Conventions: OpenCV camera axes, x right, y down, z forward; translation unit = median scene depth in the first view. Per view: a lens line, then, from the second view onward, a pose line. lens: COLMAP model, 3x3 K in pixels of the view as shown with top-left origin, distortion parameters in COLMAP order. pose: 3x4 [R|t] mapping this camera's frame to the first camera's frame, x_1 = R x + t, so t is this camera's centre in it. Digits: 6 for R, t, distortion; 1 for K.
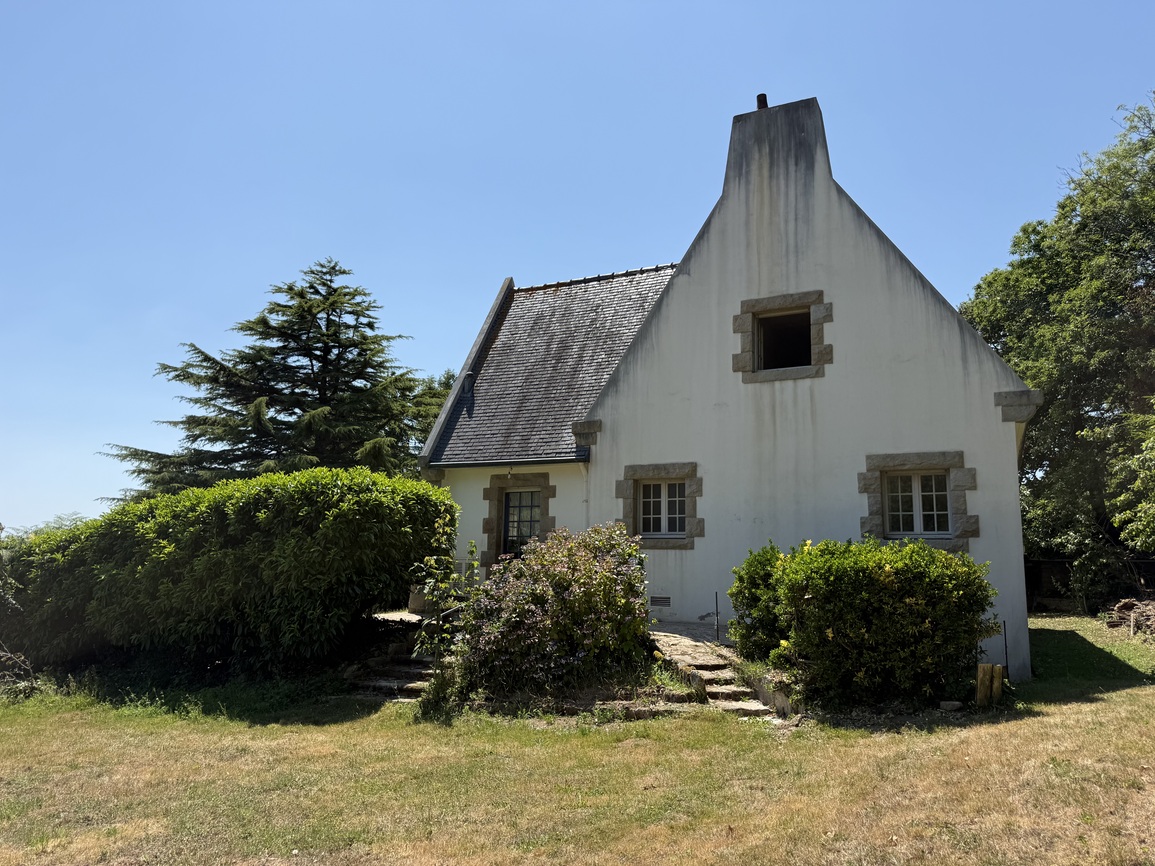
lens RADIAL K [[857.8, 0, 577.5], [0, 857.8, 433.0], [0, 0, 1]] dist [0.140505, -0.281542]
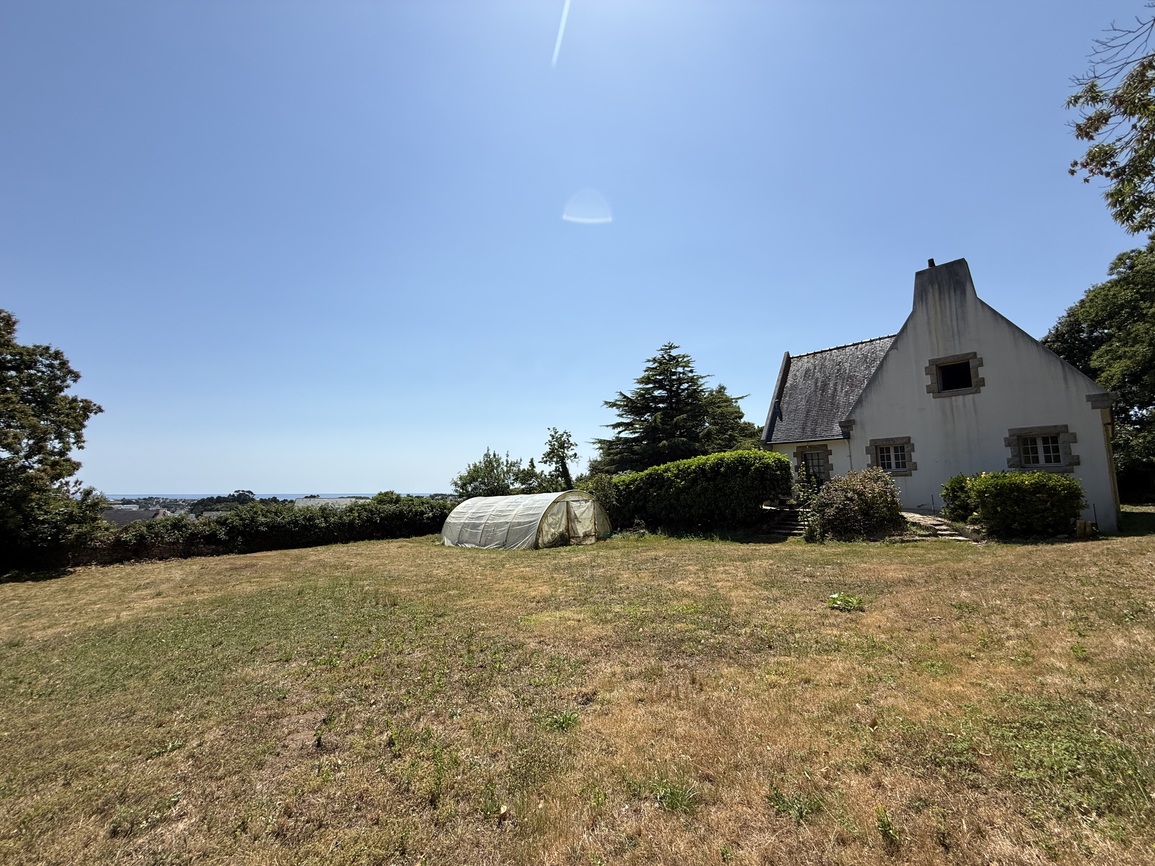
lens RADIAL K [[467.0, 0, 577.5], [0, 467.0, 433.0], [0, 0, 1]] dist [-0.001811, 0.000319]
pose [[0.913841, -0.073396, -0.399384, -0.161446], [0.089086, 0.995806, 0.020838, -0.075715], [0.396180, -0.054623, 0.916547, -0.425491]]
